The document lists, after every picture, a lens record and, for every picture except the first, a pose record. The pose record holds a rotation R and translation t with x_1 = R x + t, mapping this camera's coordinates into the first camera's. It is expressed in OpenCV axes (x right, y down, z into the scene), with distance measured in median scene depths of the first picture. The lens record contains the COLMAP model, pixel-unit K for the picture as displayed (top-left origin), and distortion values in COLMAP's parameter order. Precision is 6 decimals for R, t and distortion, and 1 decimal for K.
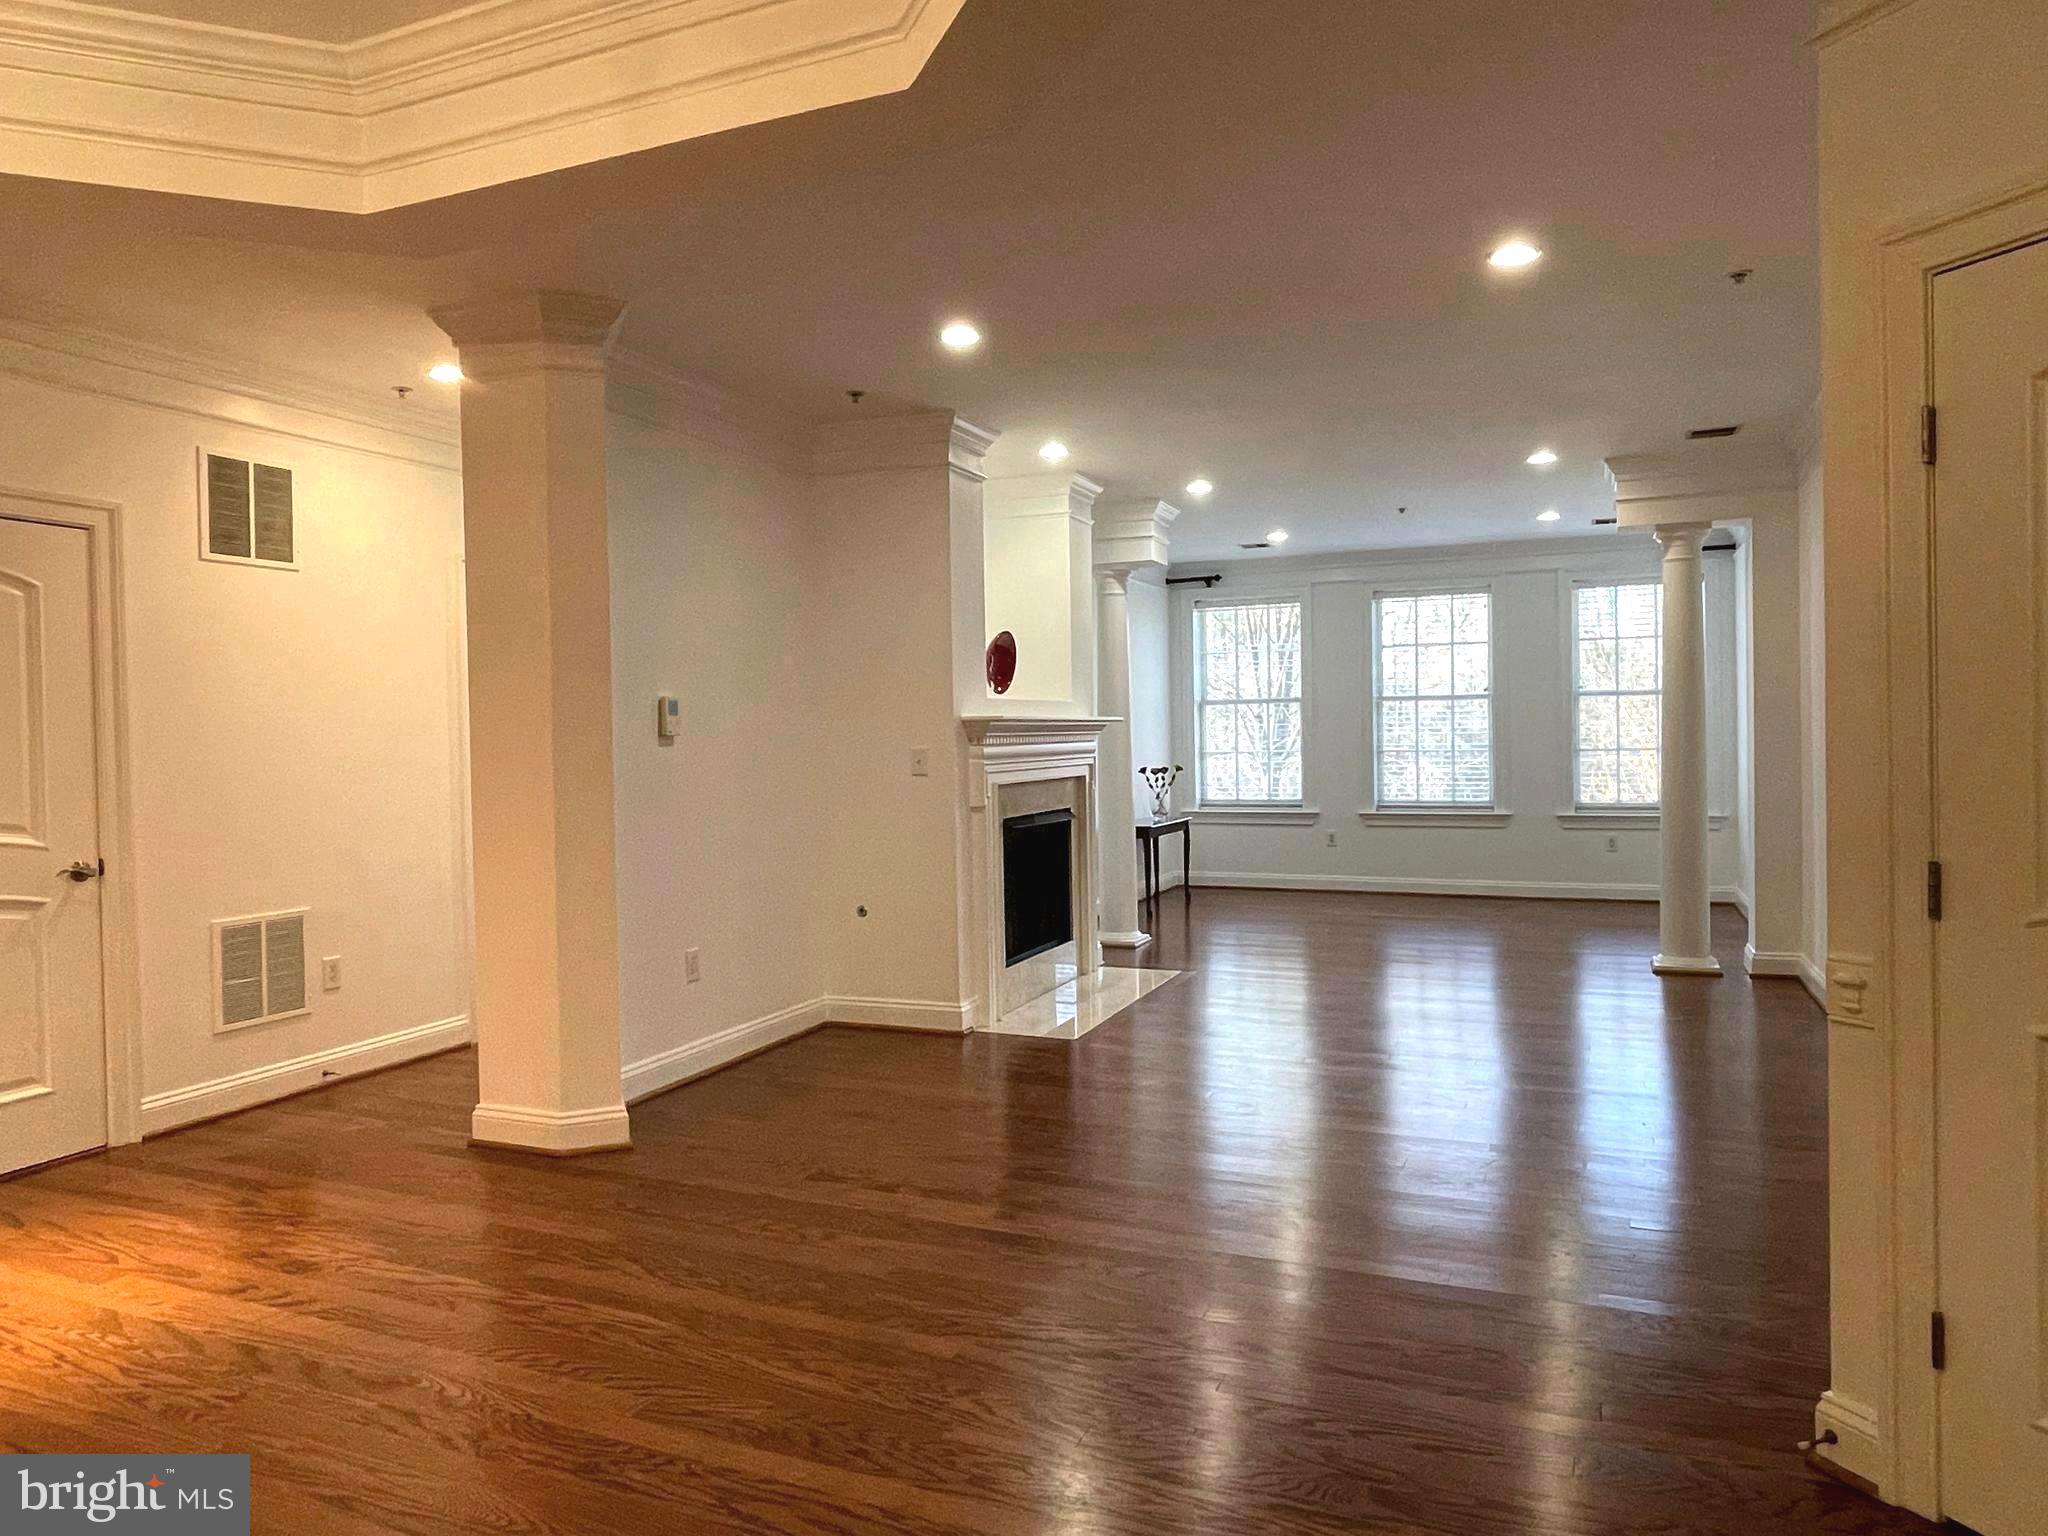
lens RADIAL K [[1326.9, 0, 1024.1], [0, 1326.9, 757.9], [0, 0, 1]] dist [0.007355, -0.014395]
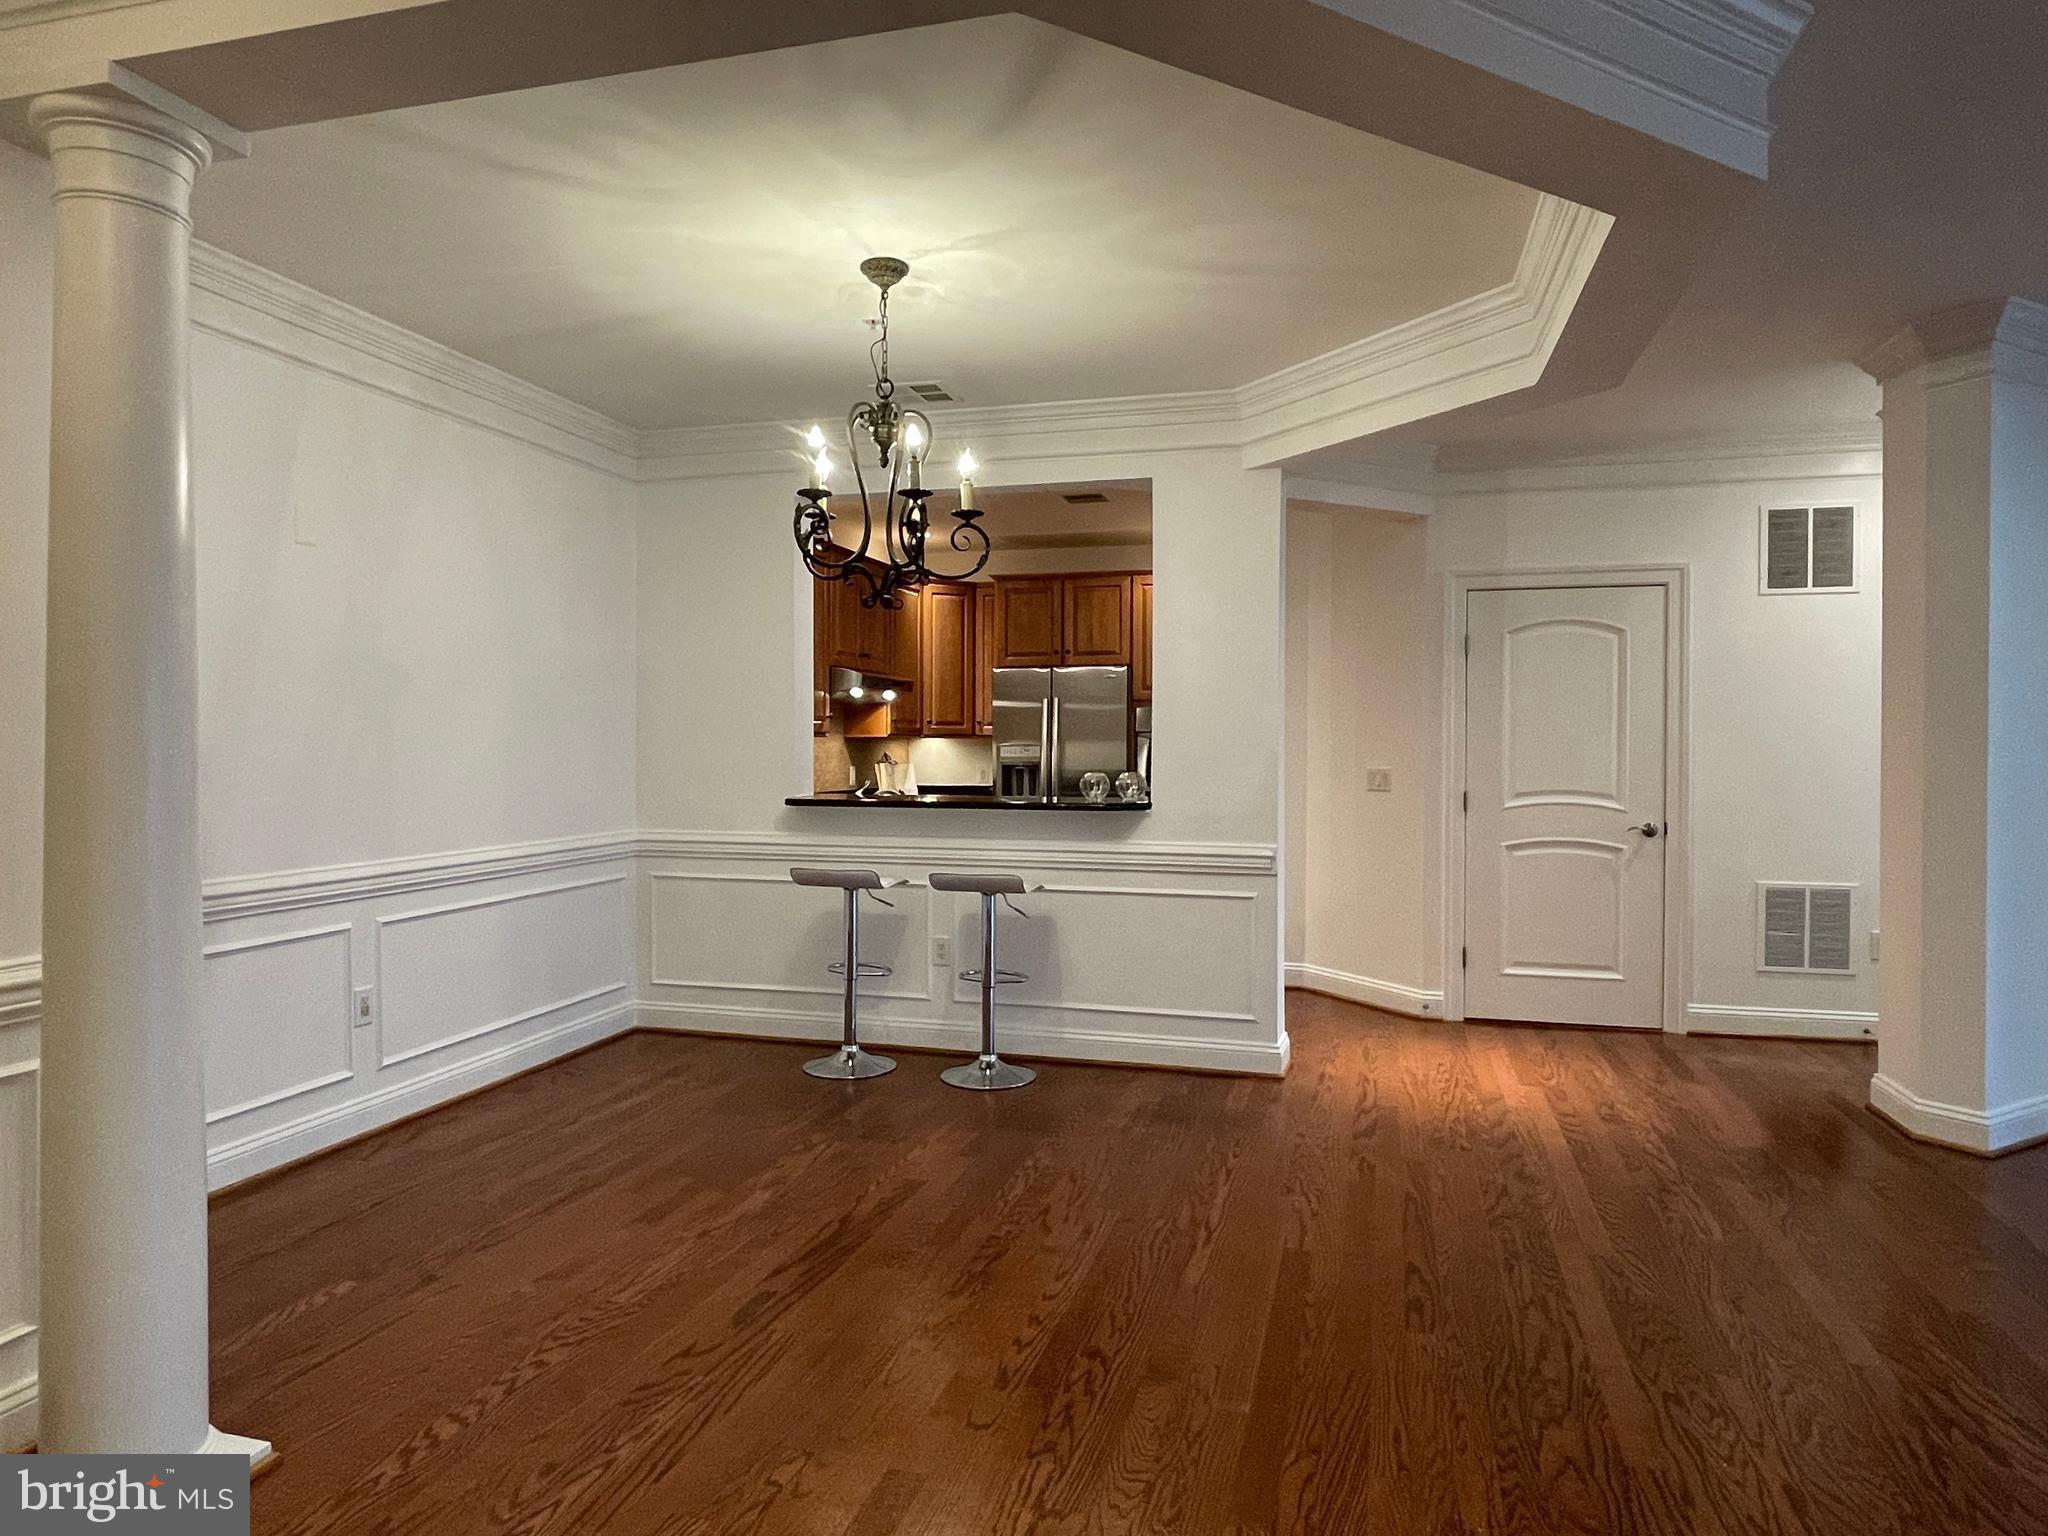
lens RADIAL K [[1257.5, 0, 1024.0], [0, 1257.5, 754.3], [0, 0, 1]] dist [0.013513, -0.002353]
pose [[0.132797, 0.027520, -0.990761, 0.425421], [-0.020780, 0.999472, 0.024977, -0.011689], [0.990925, 0.017271, 0.133299, 0.129804]]
